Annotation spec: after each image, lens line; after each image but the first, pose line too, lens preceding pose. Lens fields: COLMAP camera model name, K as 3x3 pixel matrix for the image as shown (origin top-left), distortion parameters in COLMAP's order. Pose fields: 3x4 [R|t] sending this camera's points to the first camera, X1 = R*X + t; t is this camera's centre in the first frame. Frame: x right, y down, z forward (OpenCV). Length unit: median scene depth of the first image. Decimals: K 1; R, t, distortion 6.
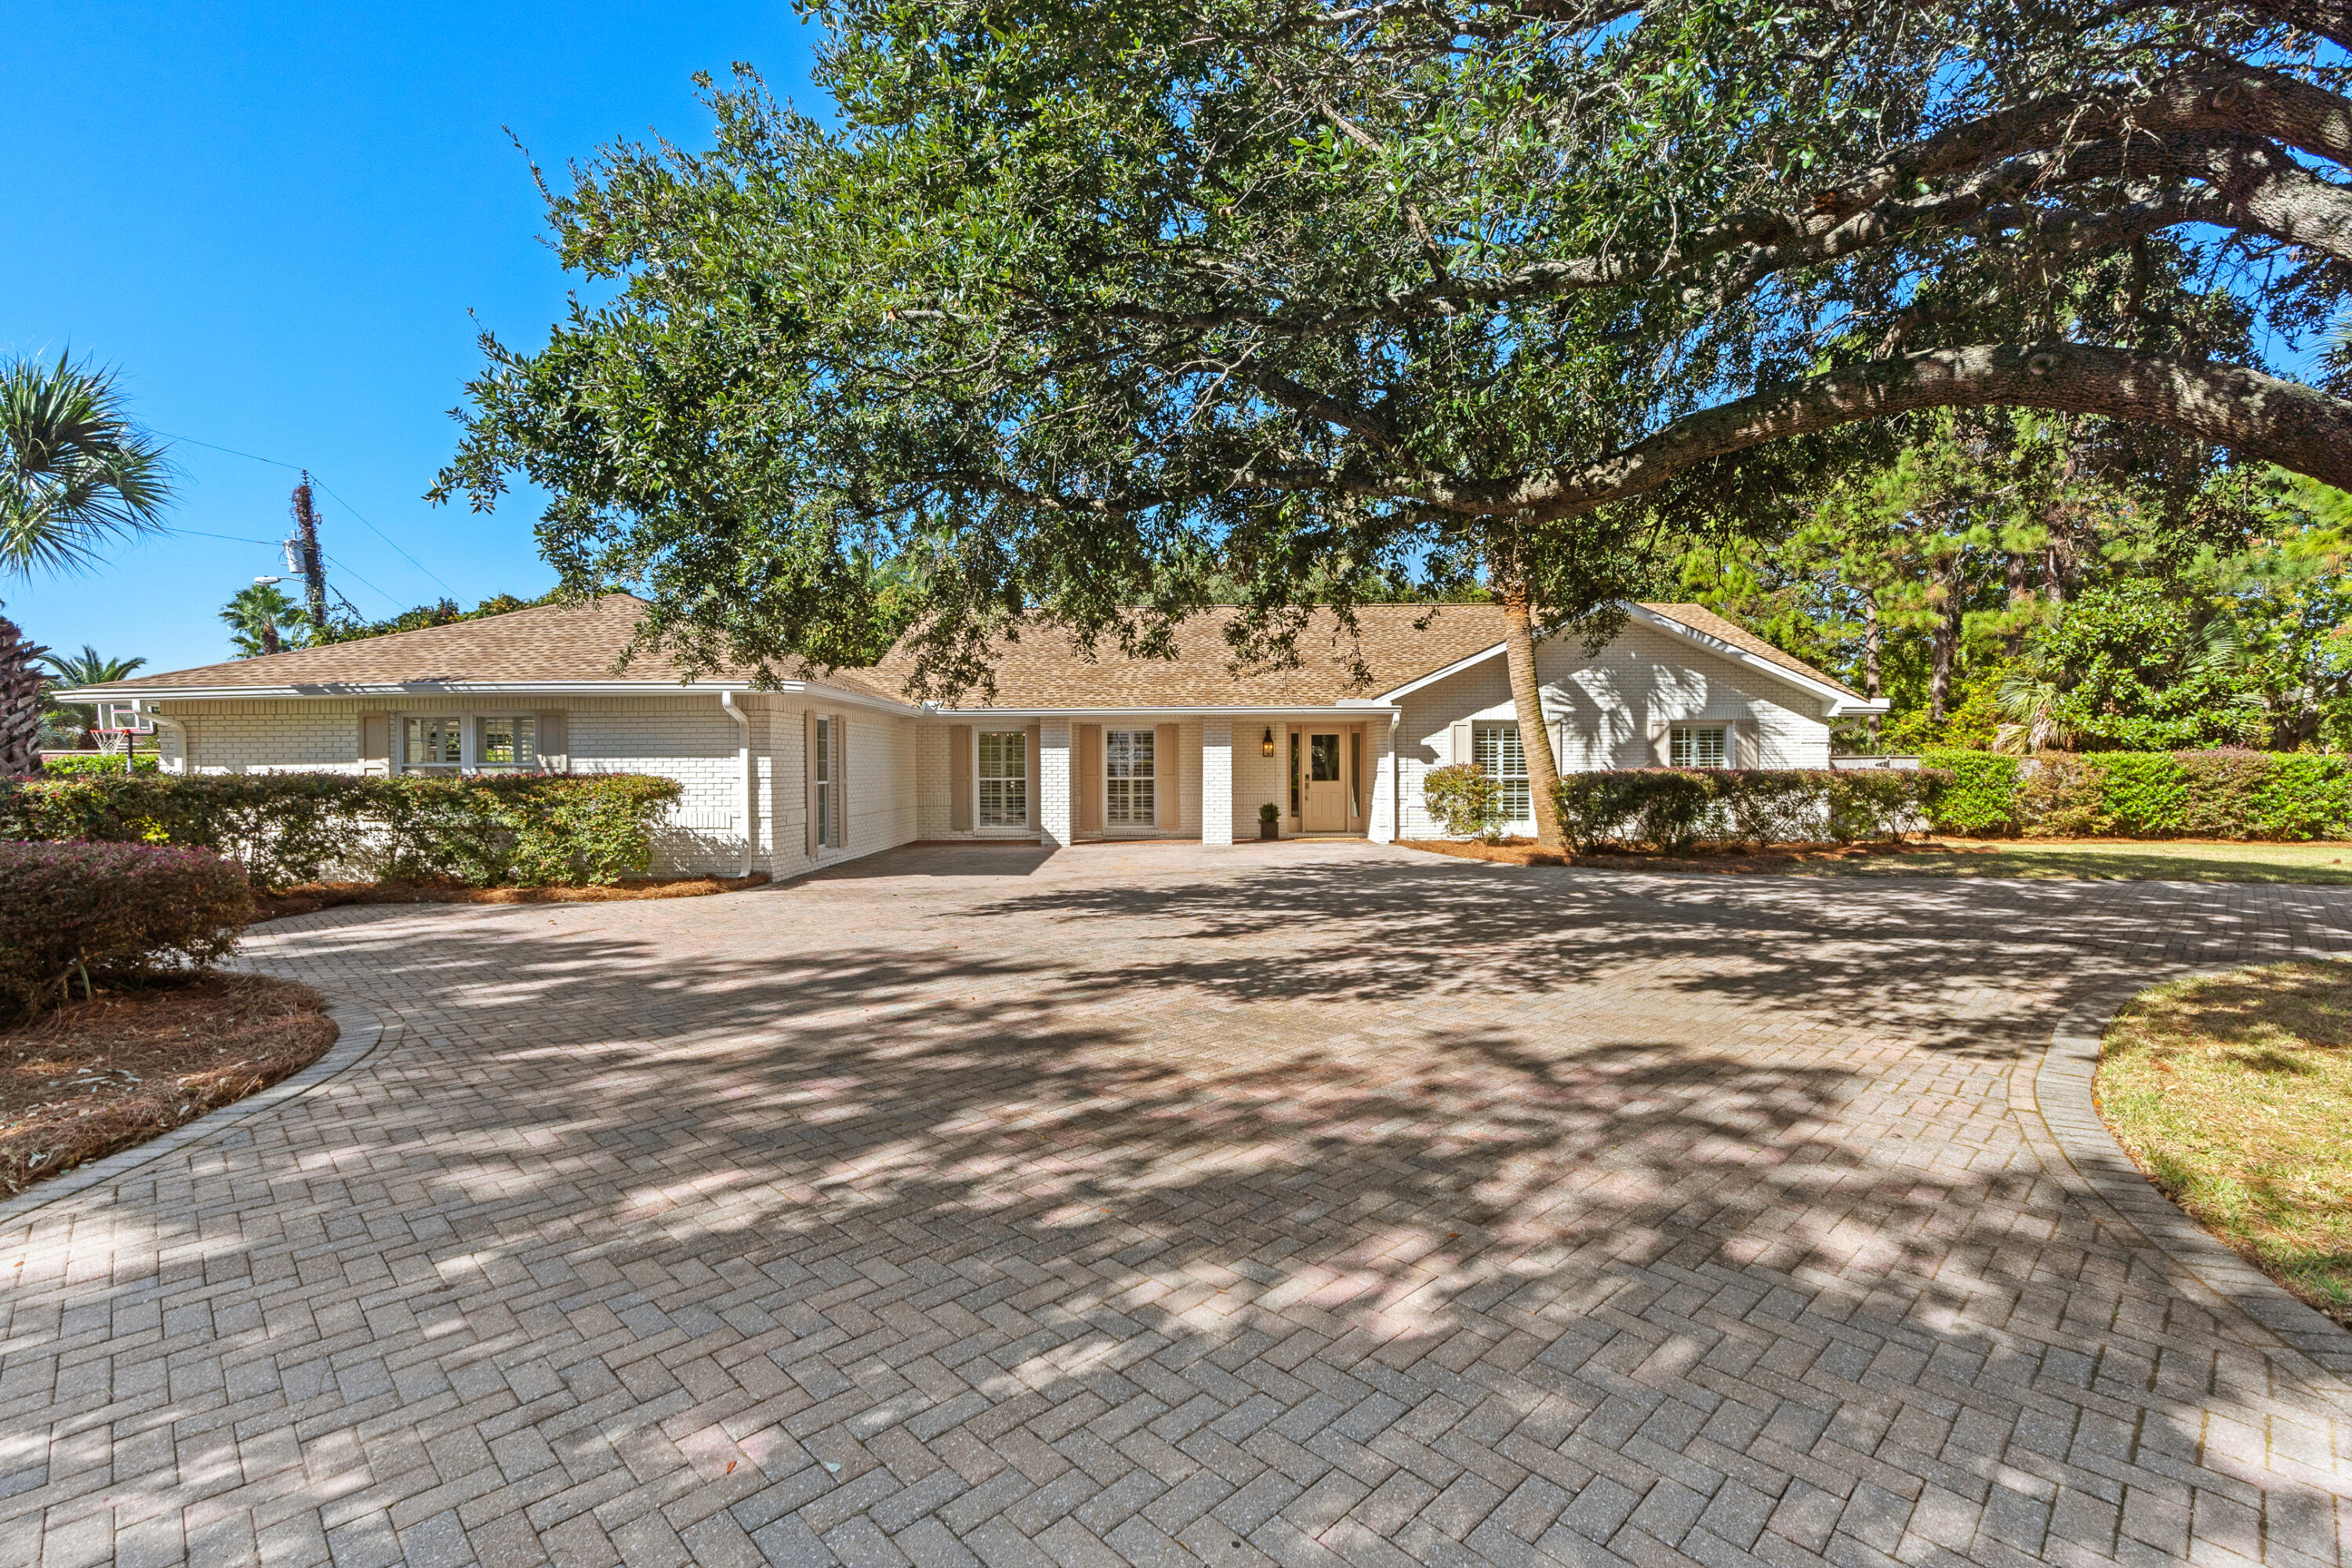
lens RADIAL K [[1071.6, 0, 1166.9], [0, 1071.6, 766.2], [0, 0, 1]] dist [-0.001379, 0.001016]
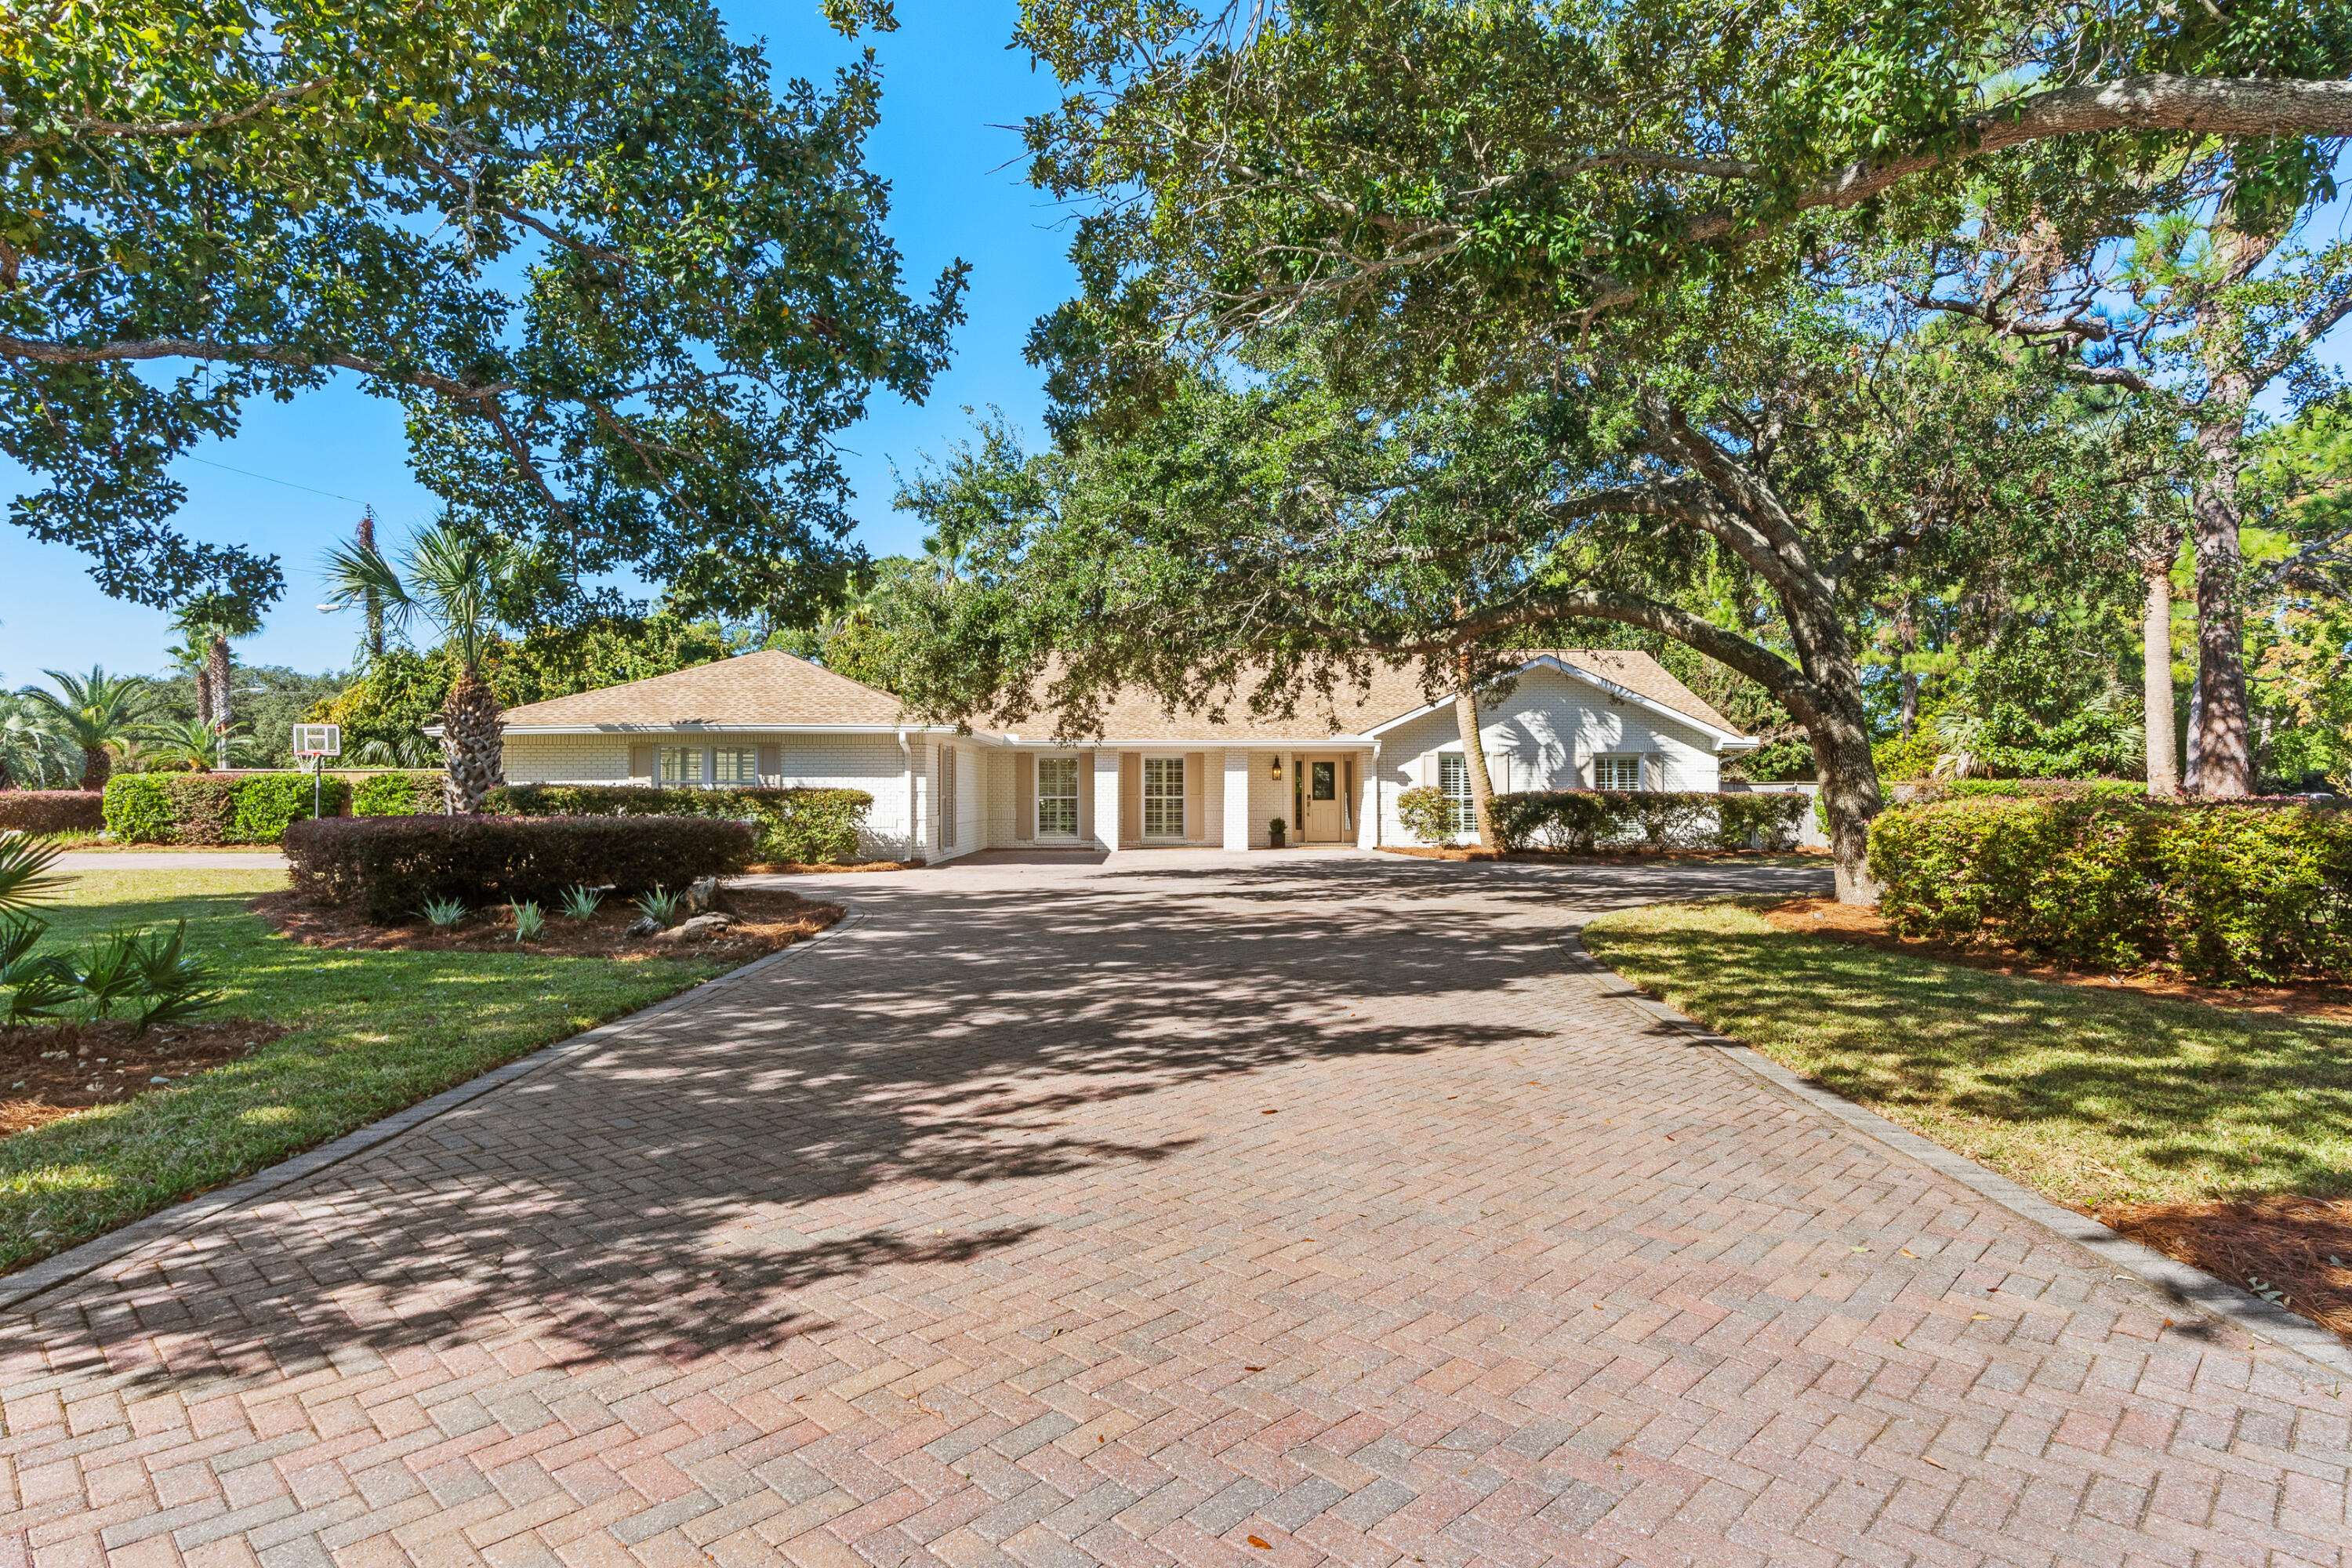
lens RADIAL K [[1292.2, 0, 1209.1], [0, 1292.2, 805.2], [0, 0, 1]] dist [-0.002026, 0.001572]
pose [[0.999287, 0.003580, 0.037597, -0.040999], [-0.003864, 0.999964, 0.007497, 0.009790], [-0.037569, -0.007637, 0.999265, -0.507179]]
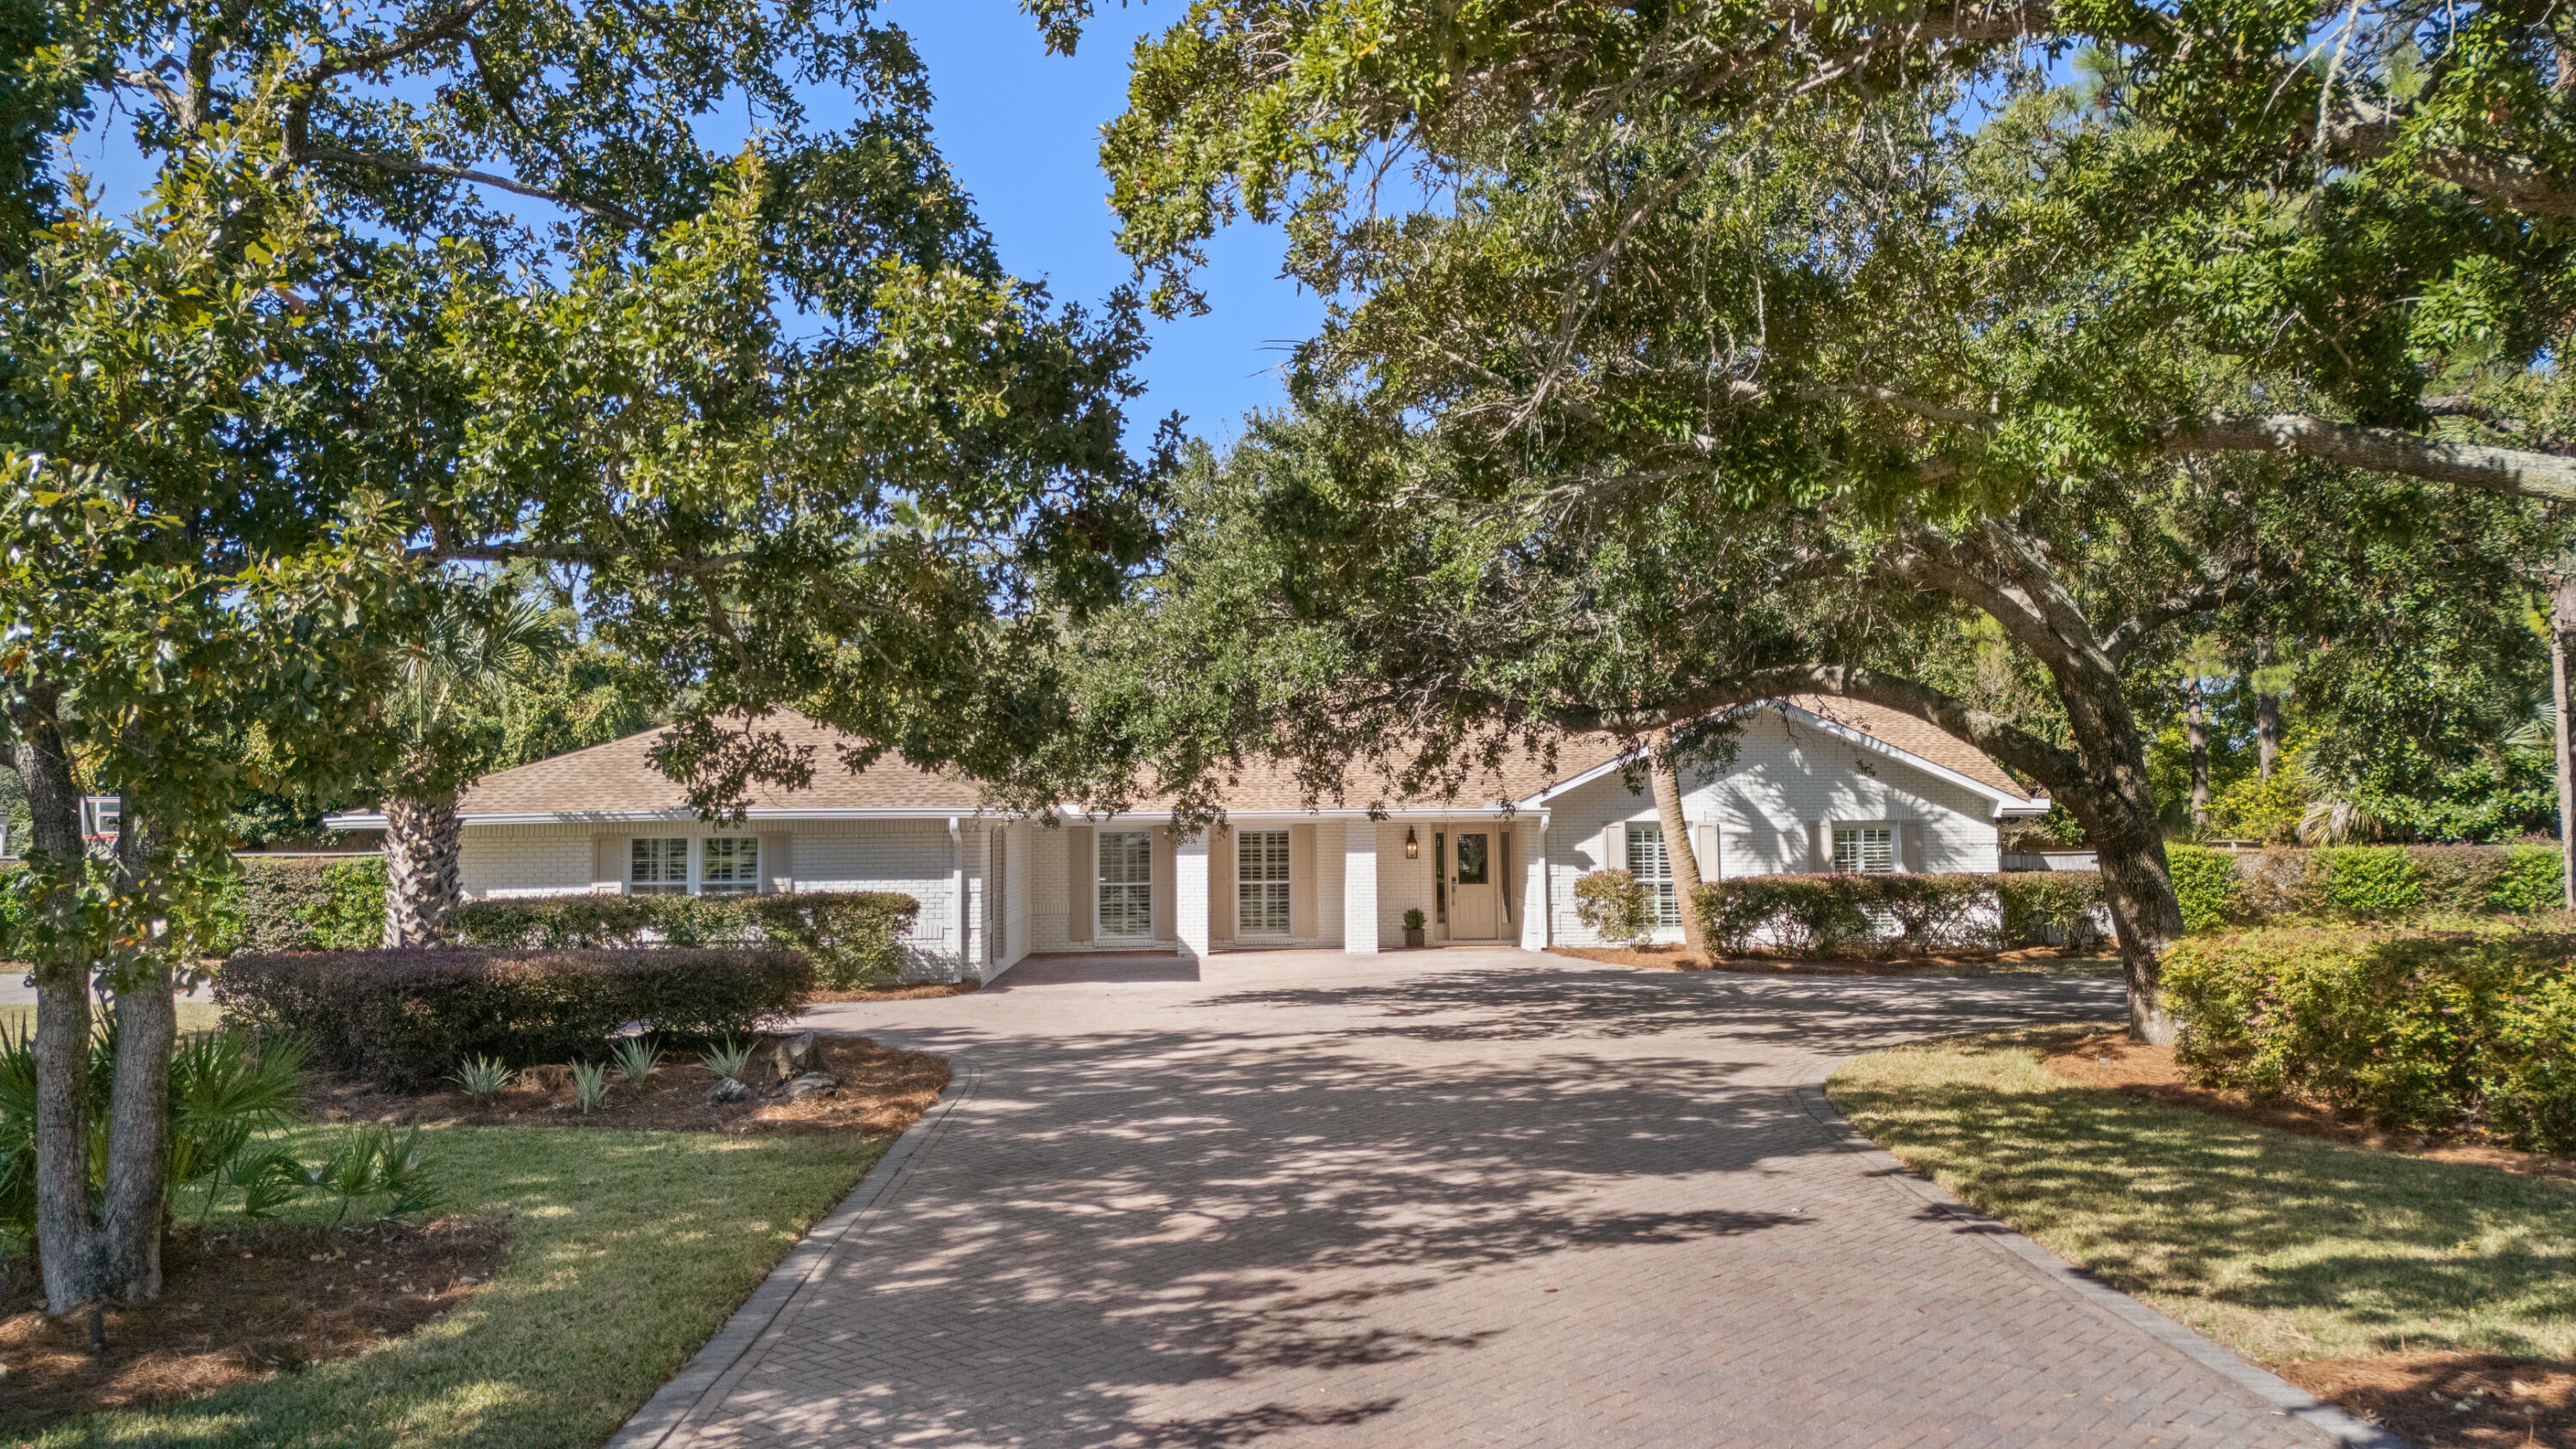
lens RADIAL K [[1904.2, 0, 1270.9], [0, 1904.2, 717.5], [0, 0, 1]] dist [0.076329, -0.059687]
pose [[0.998890, -0.002862, 0.047015, -0.112726], [0.005636, 0.998243, -0.058977, -0.036553], [-0.046763, 0.059177, 0.997152, -0.696631]]
